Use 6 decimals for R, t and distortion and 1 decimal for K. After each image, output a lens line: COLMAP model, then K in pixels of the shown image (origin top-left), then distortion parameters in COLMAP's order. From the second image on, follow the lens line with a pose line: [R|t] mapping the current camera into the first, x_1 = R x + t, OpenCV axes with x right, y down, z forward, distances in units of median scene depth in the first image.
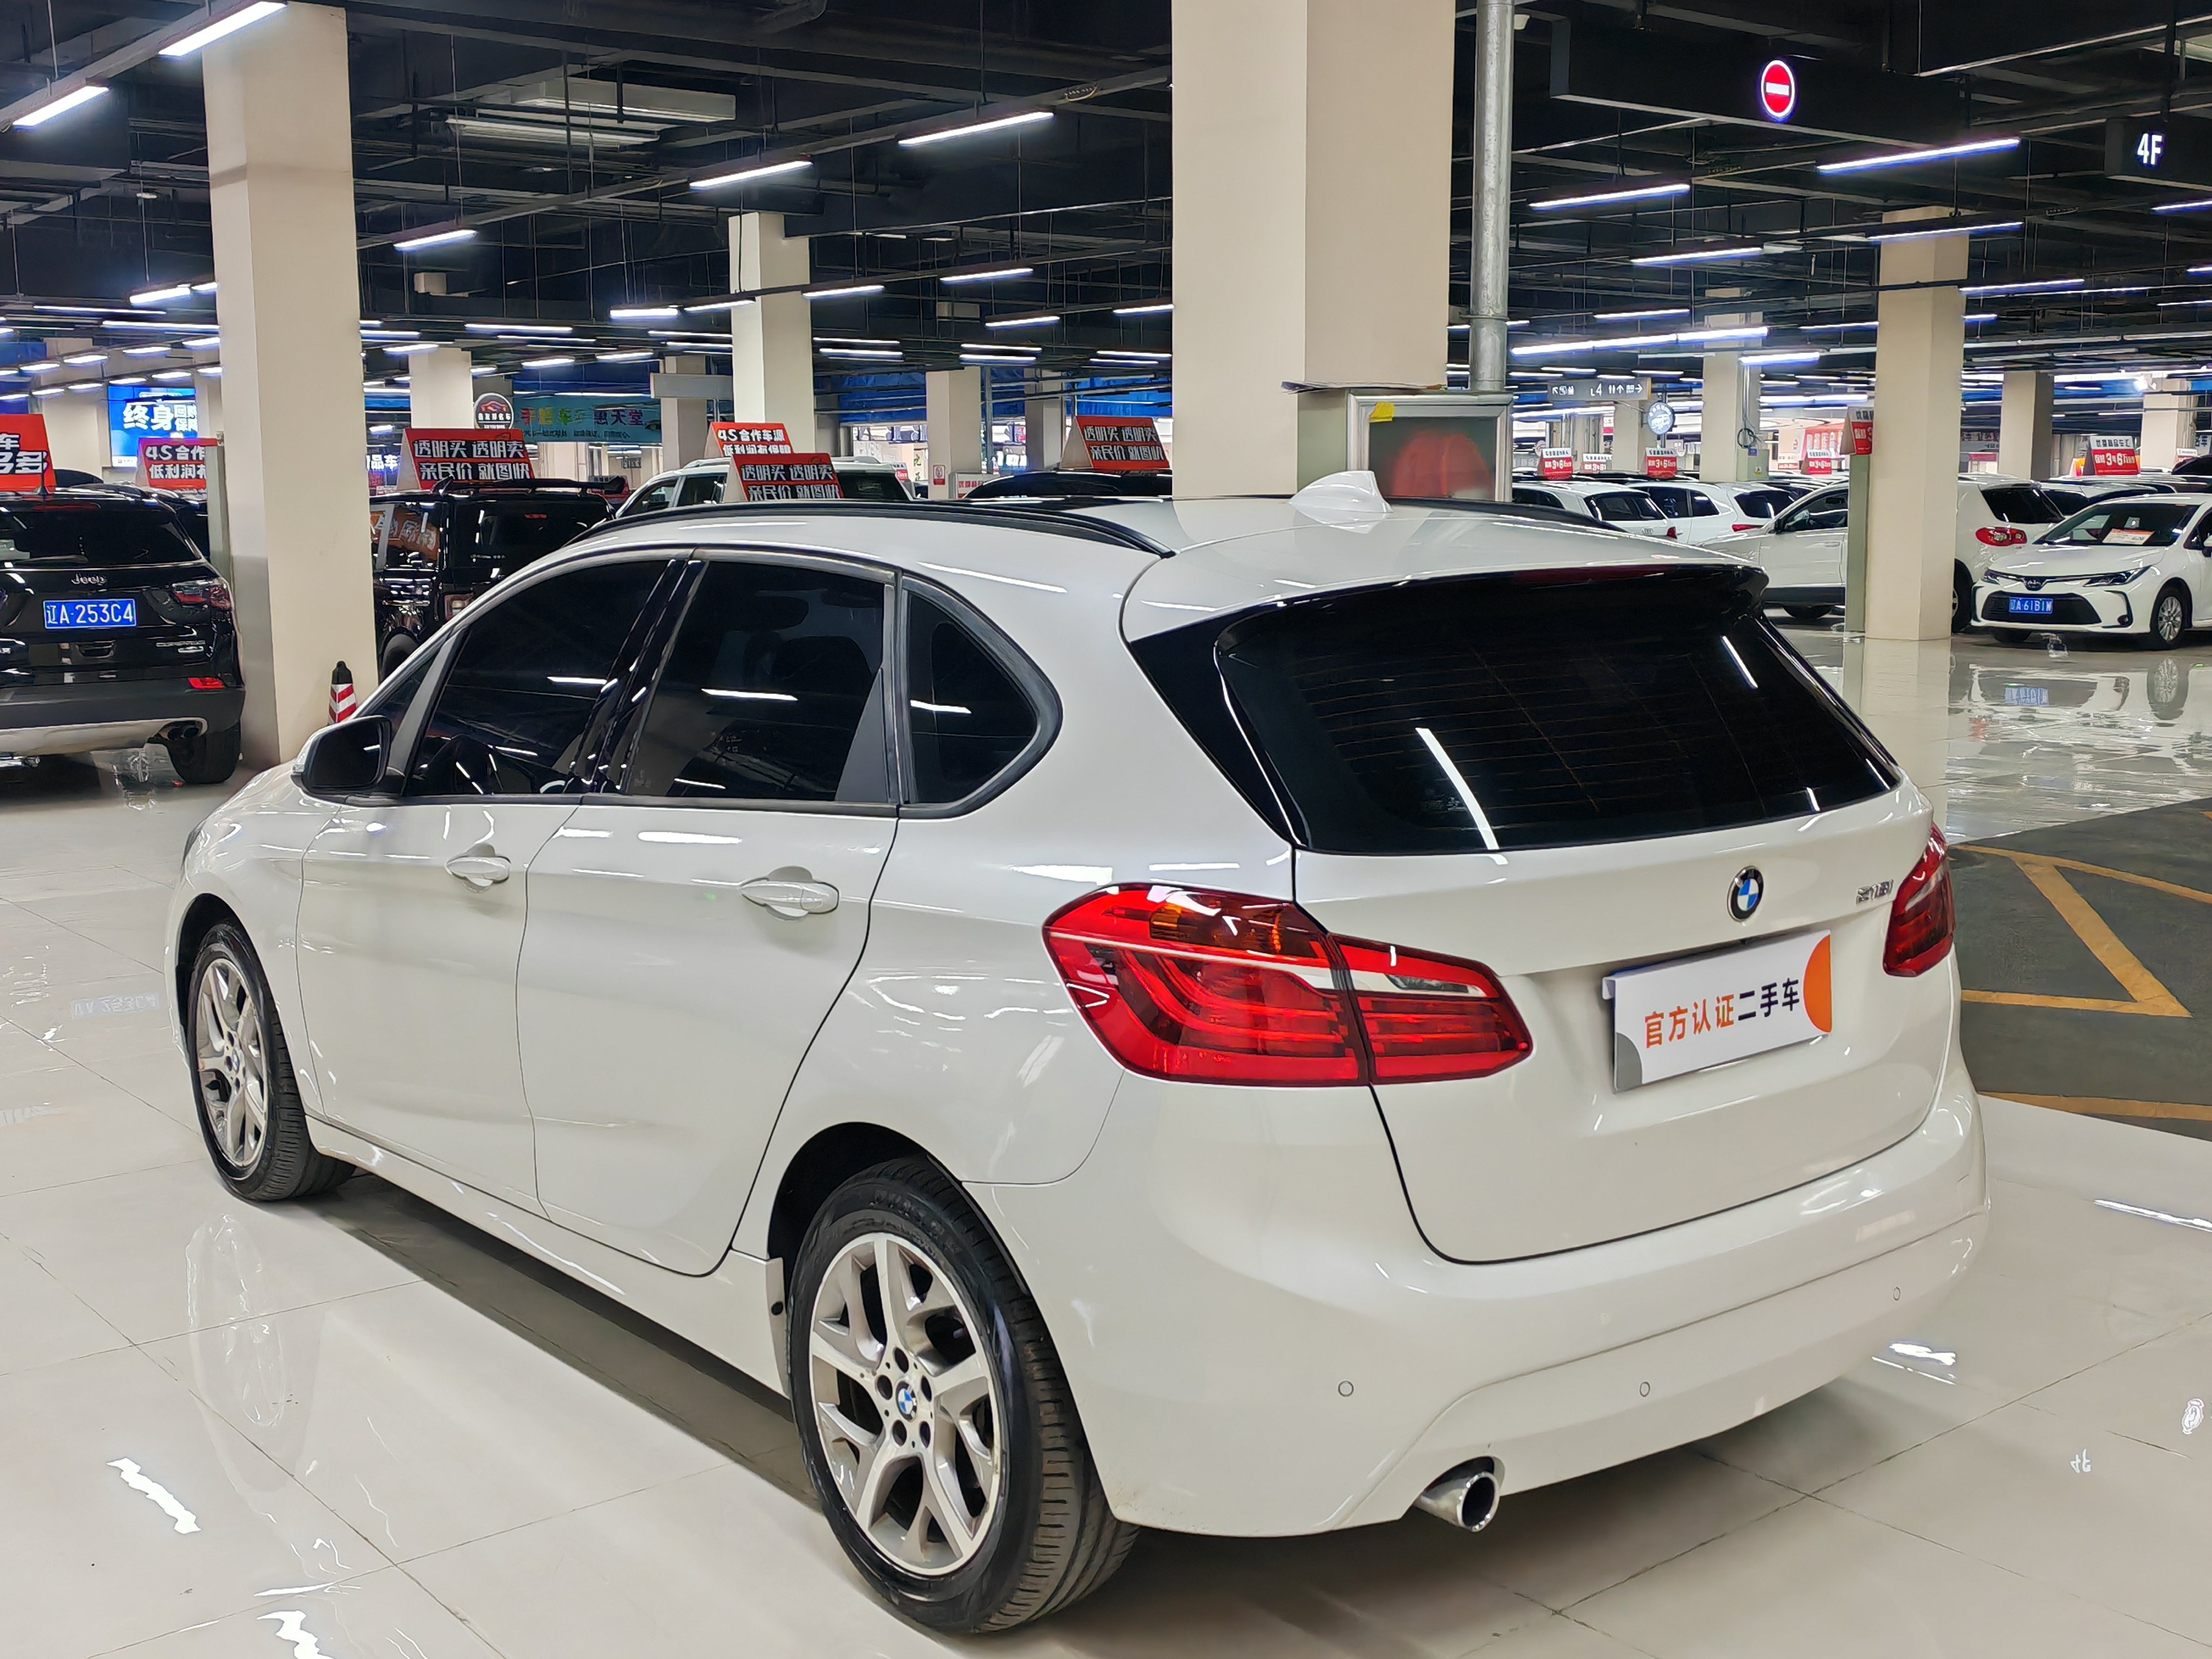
lens RADIAL K [[2493.1, 0, 1115.5], [0, 2493.1, 814.2], [0, 0, 1]] dist [0.023209, 0.000000]
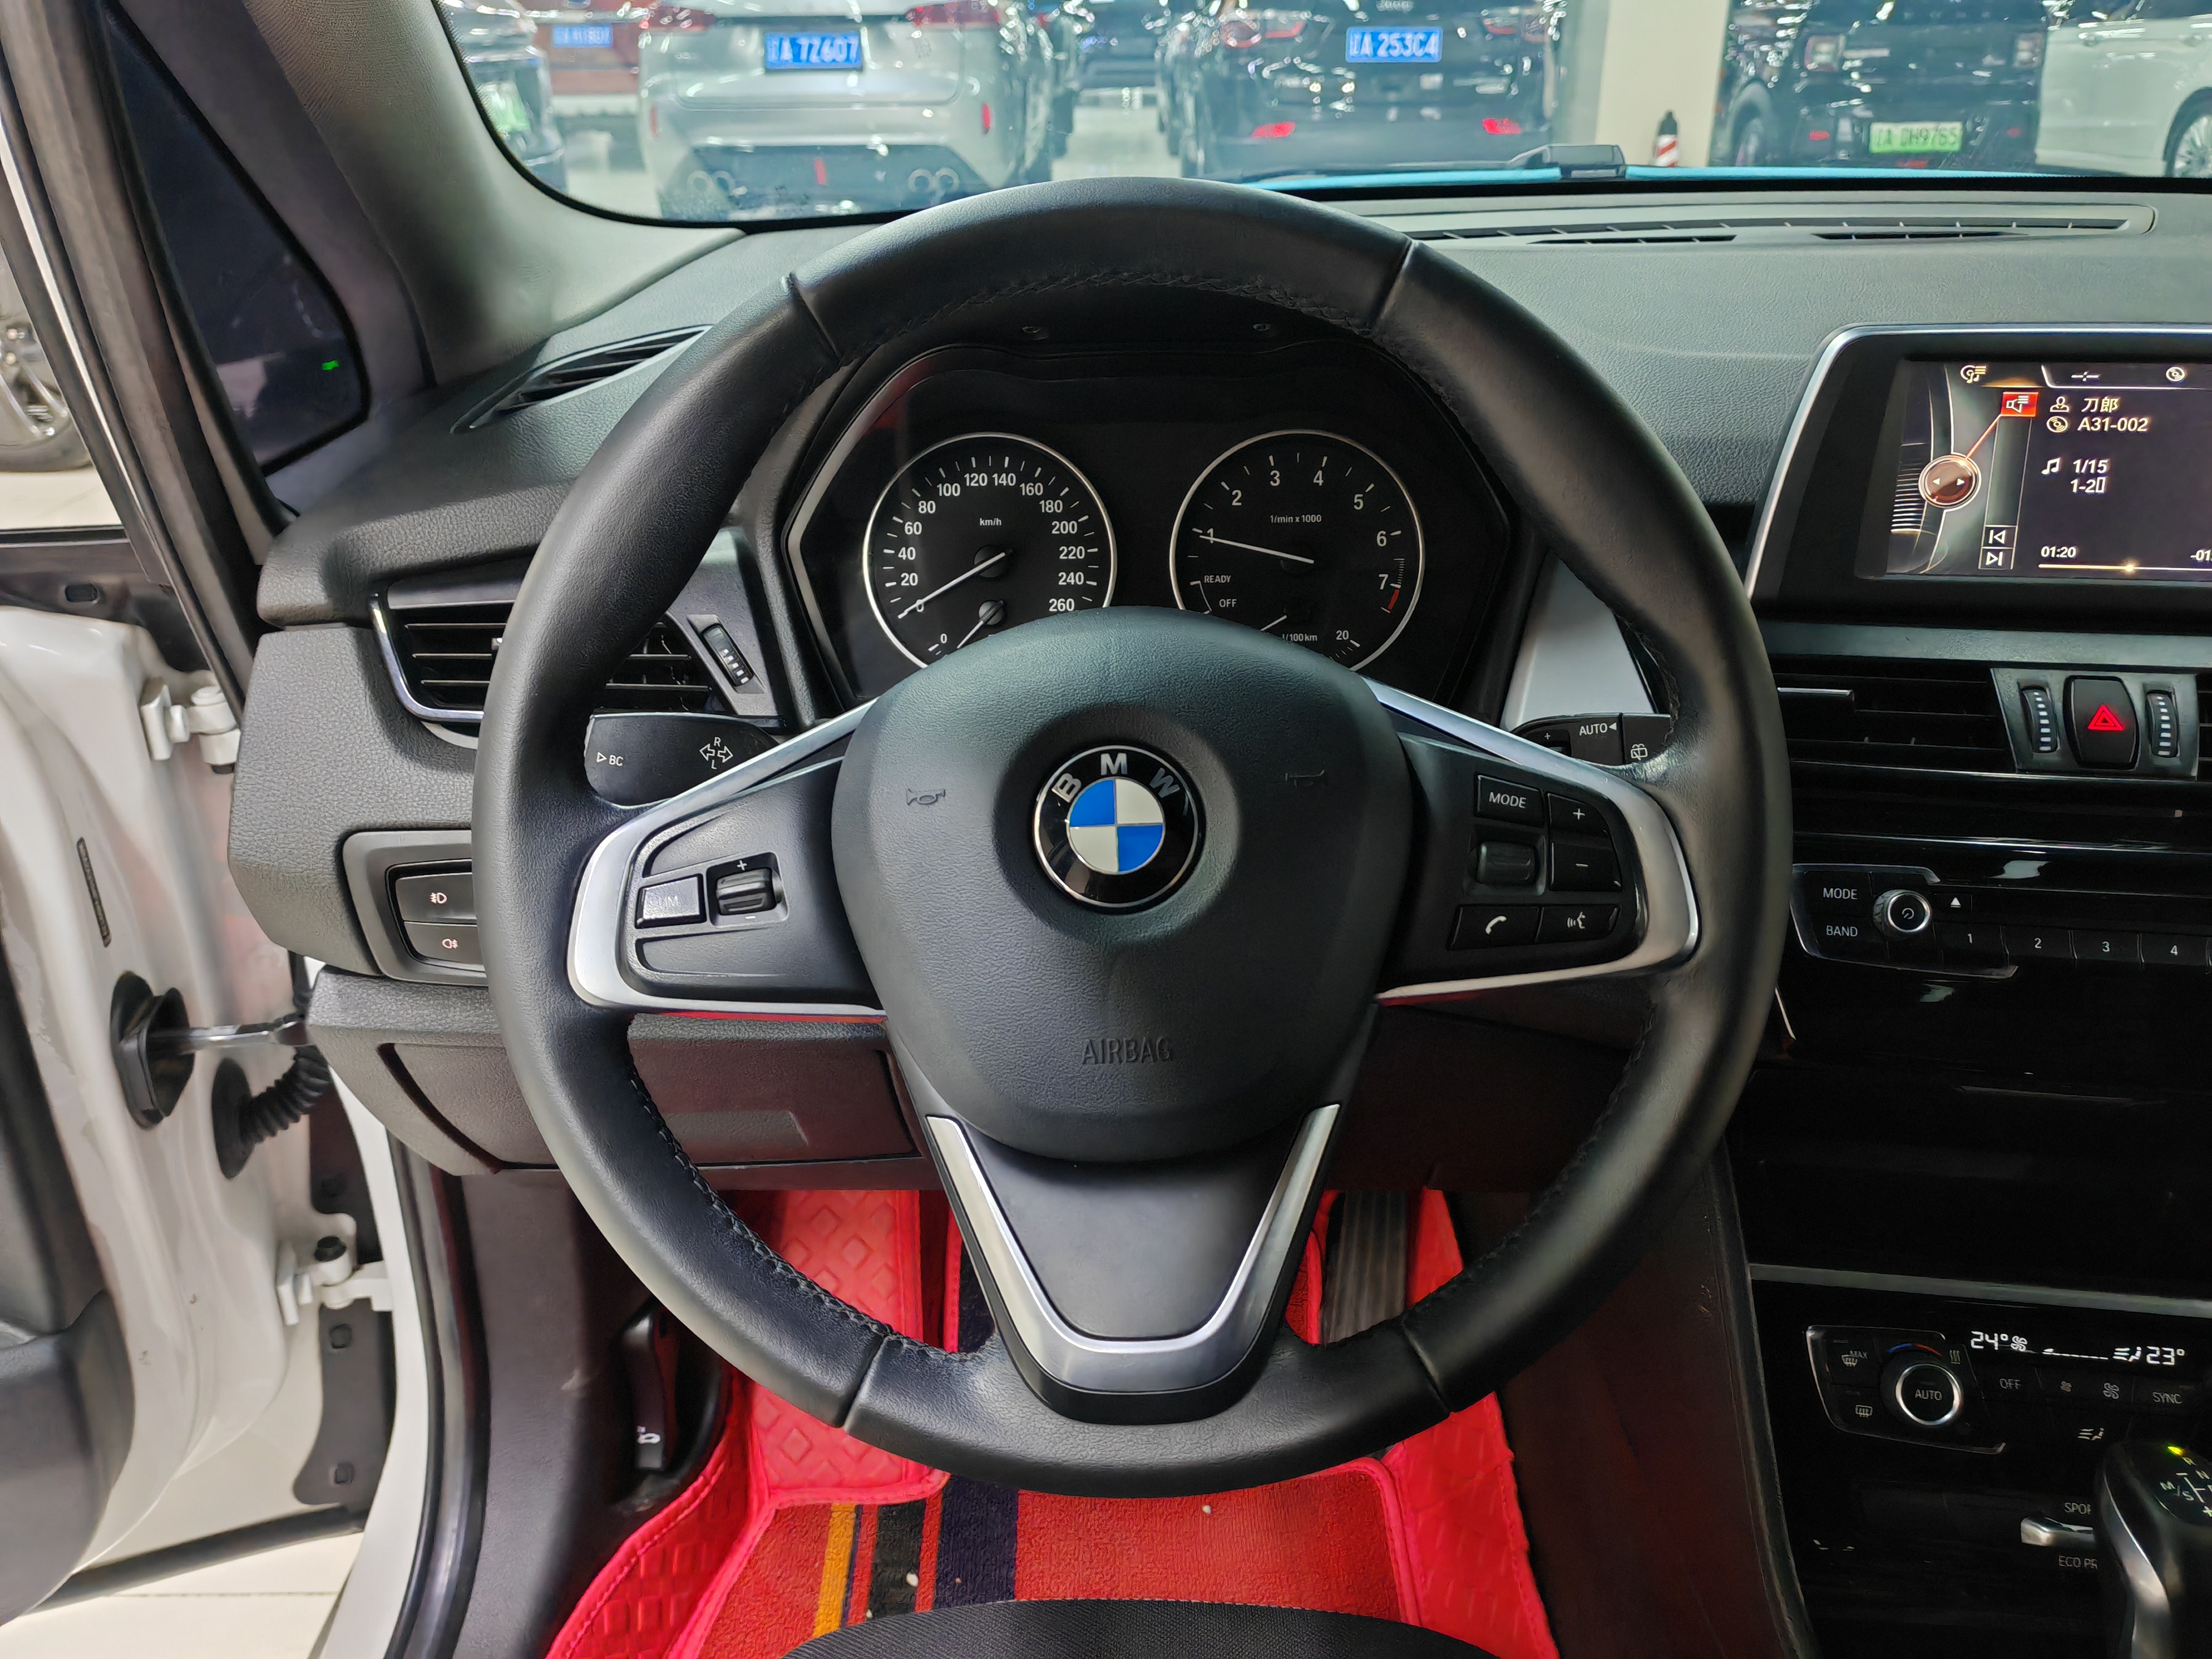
lens RADIAL K [[1717.6, 0, 1097.8], [0, 1717.6, 827.7], [0, 0, 1]] dist [0.015475, -0.002705]
pose [[0.771143, 0.272406, -0.575441, -0.116593], [-0.077895, 0.937420, 0.339376, -0.044172], [0.631878, -0.216884, 0.744104, 1.179800]]
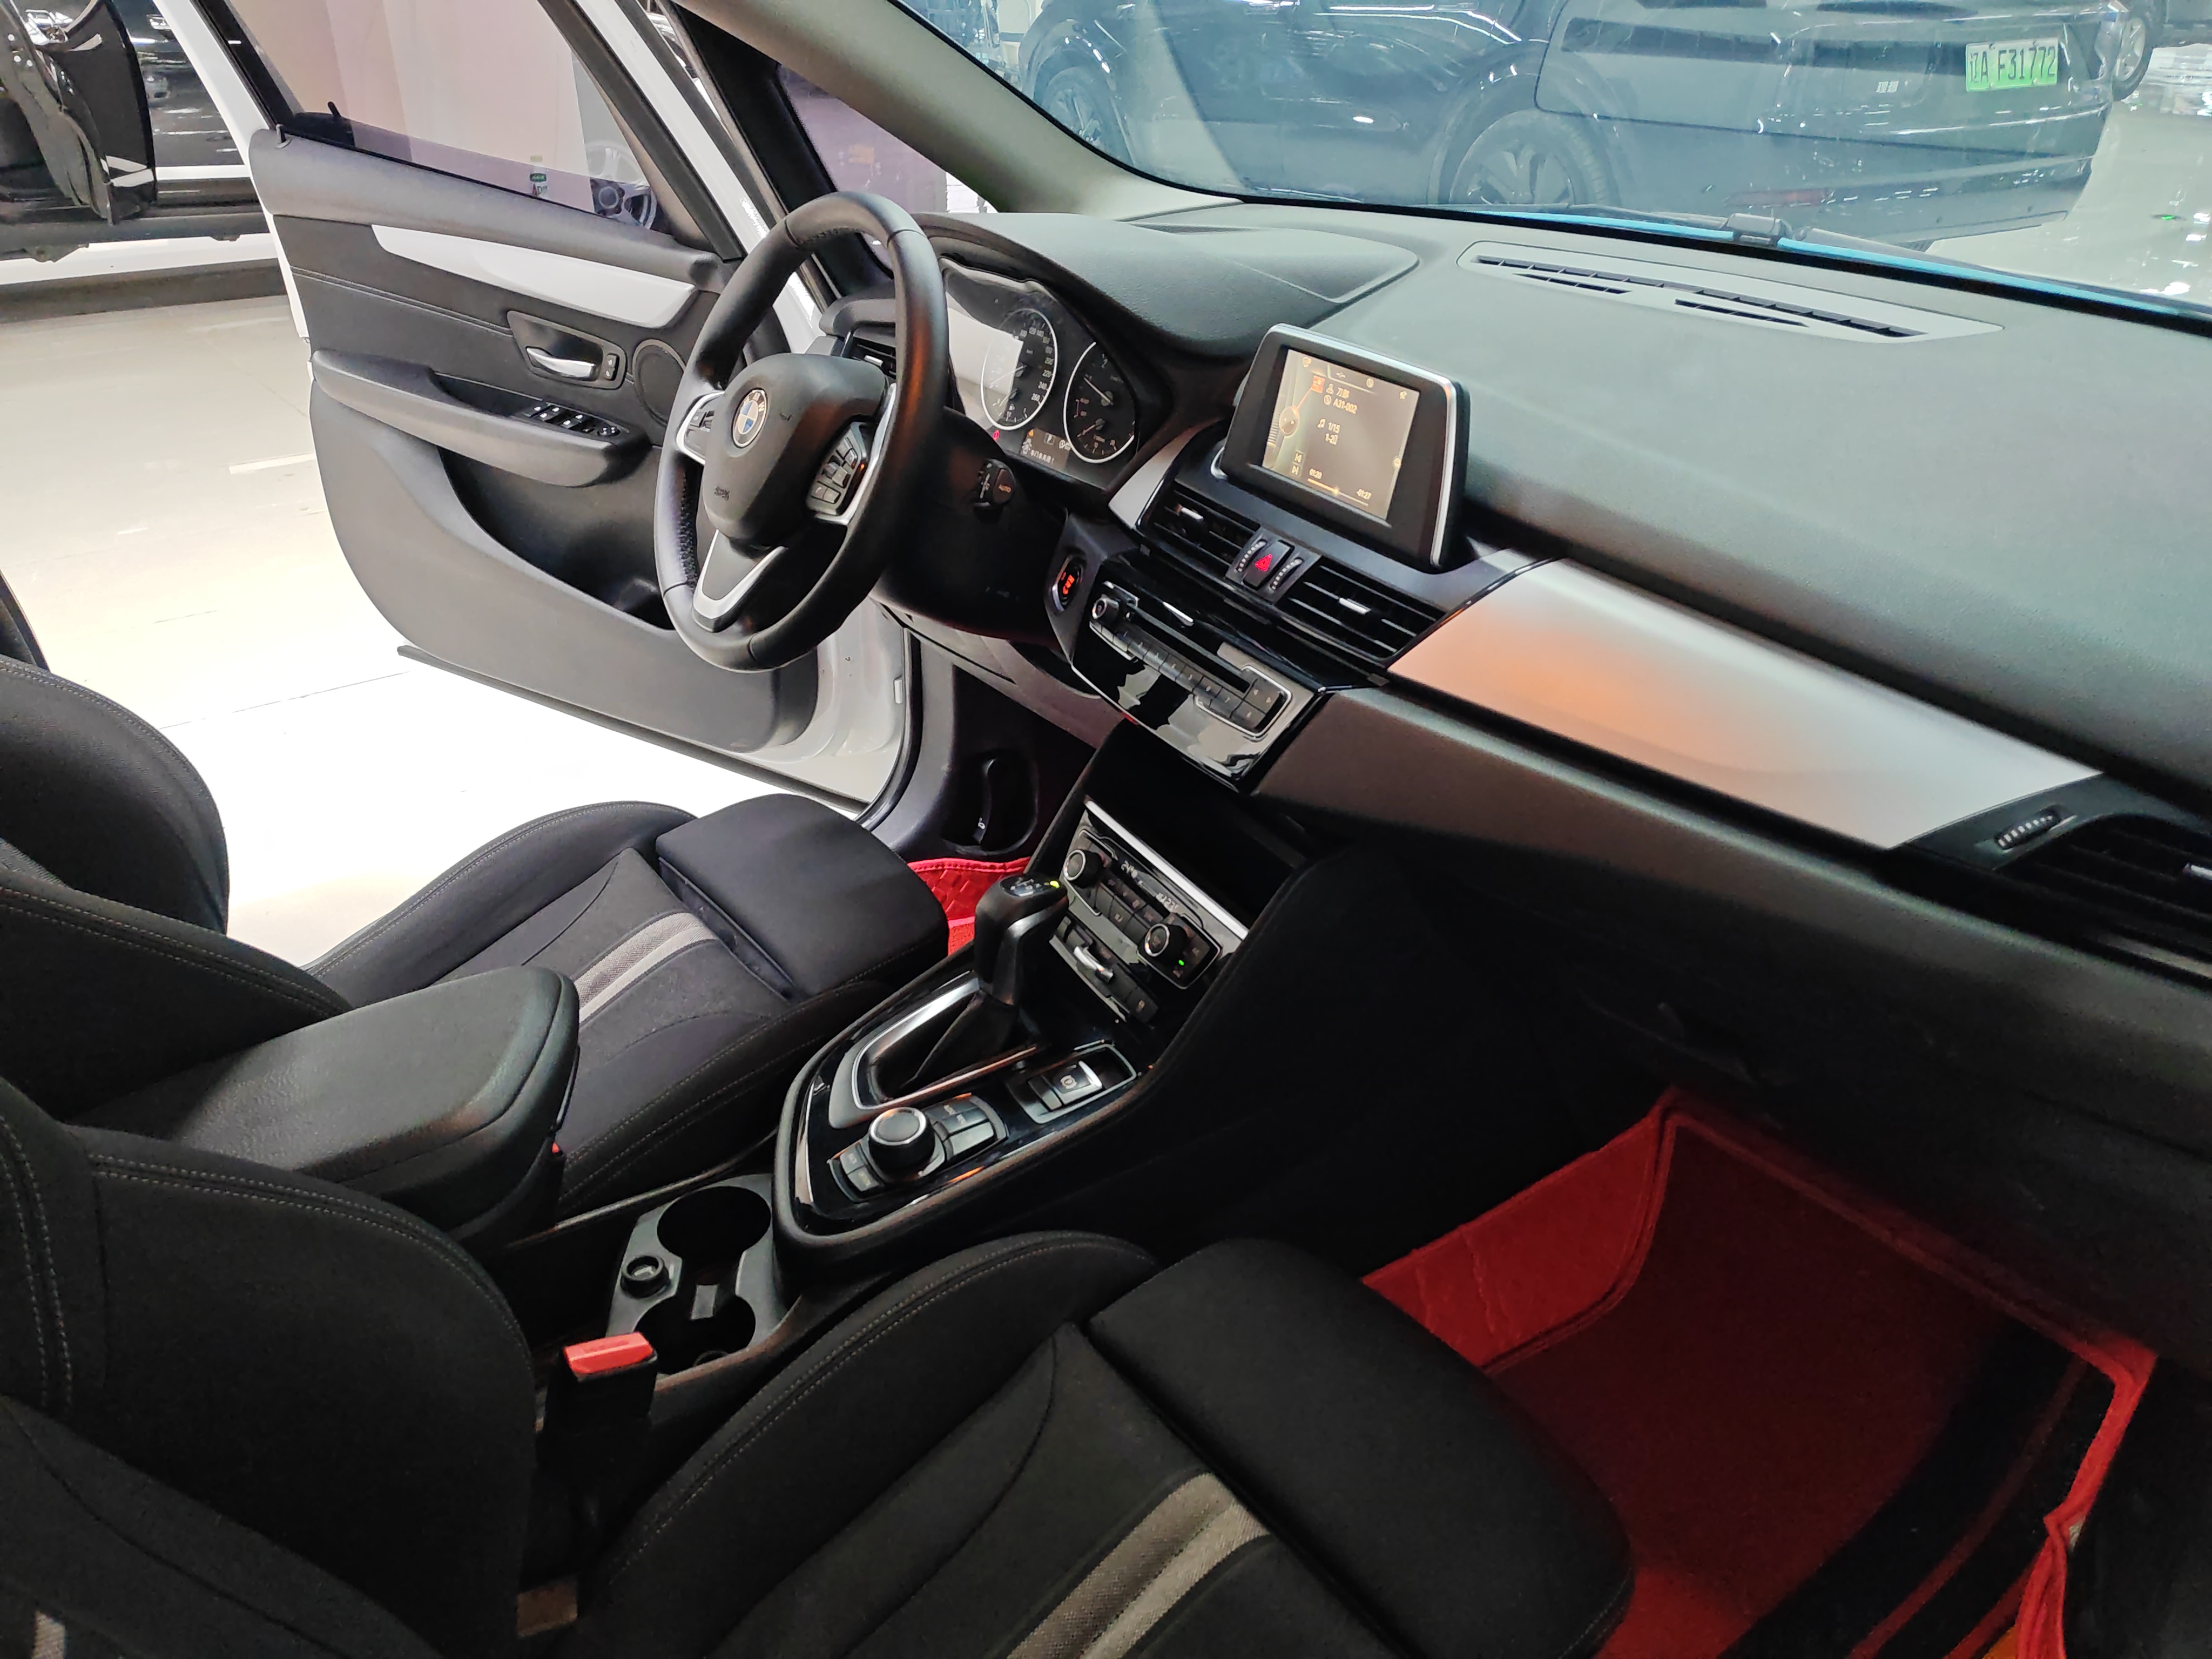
lens RADIAL K [[1717.6, 0, 1100.1], [0, 1717.6, 837.0], [0, 0, 1]] dist [0.015475, -0.002705]
pose [[-0.050570, 0.472919, -0.879653, 0.159951], [-0.129417, 0.870251, 0.475305, -0.104398], [0.990300, 0.137878, 0.017195, 1.350031]]
